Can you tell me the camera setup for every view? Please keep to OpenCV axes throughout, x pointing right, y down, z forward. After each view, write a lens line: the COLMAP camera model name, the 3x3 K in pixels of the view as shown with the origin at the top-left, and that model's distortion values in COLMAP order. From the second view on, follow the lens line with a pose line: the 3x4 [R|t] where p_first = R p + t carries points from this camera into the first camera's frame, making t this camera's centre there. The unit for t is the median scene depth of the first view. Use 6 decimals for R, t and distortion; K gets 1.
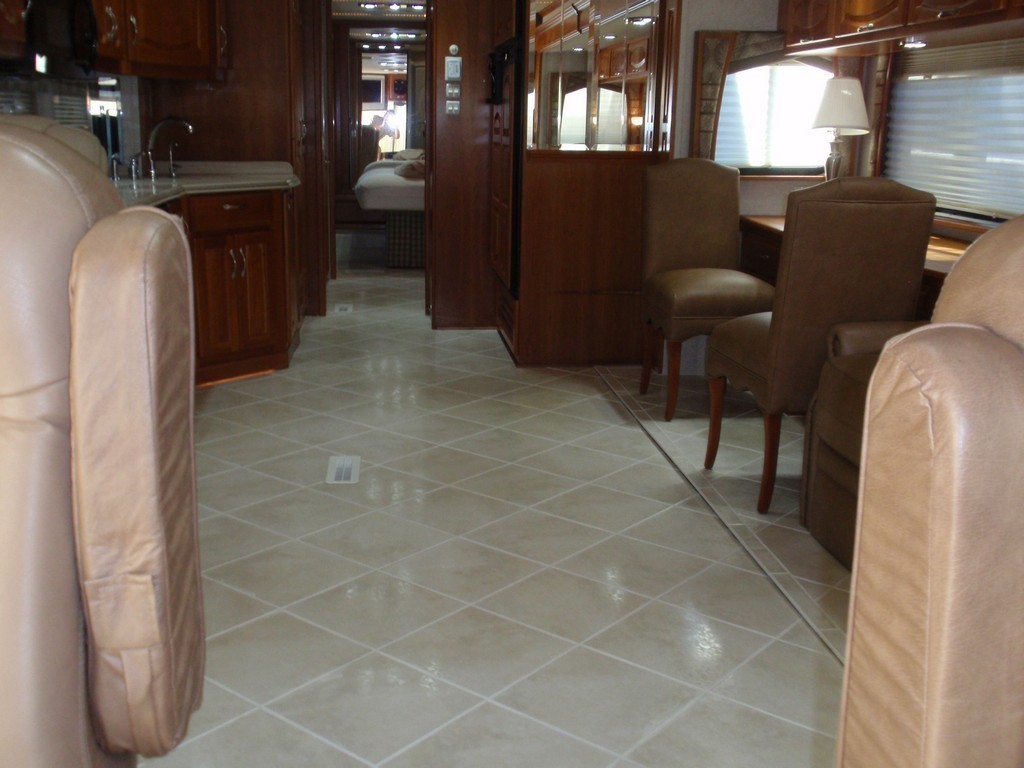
lens RADIAL K [[1114.2, 0, 497.1], [0, 1114.2, 388.6], [0, 0, 1]] dist [-0.026911, 0.078893]
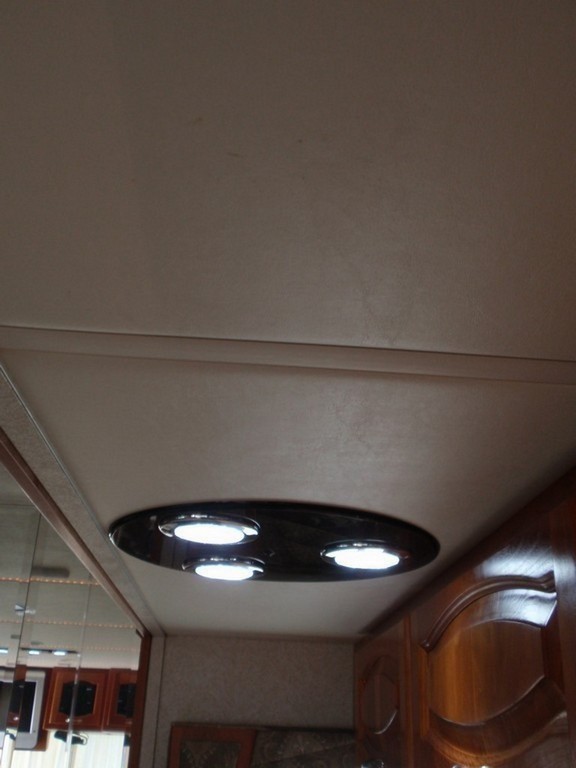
lens RADIAL K [[835.7, 0, 280.3], [0, 835.7, 371.5], [0, 0, 1]] dist [-0.026911, 0.078893]
pose [[0.998586, 0.009374, -0.052322, 0.241434], [-0.039347, 0.792176, -0.609024, -0.225666], [0.035739, 0.610221, 0.791424, 0.629642]]
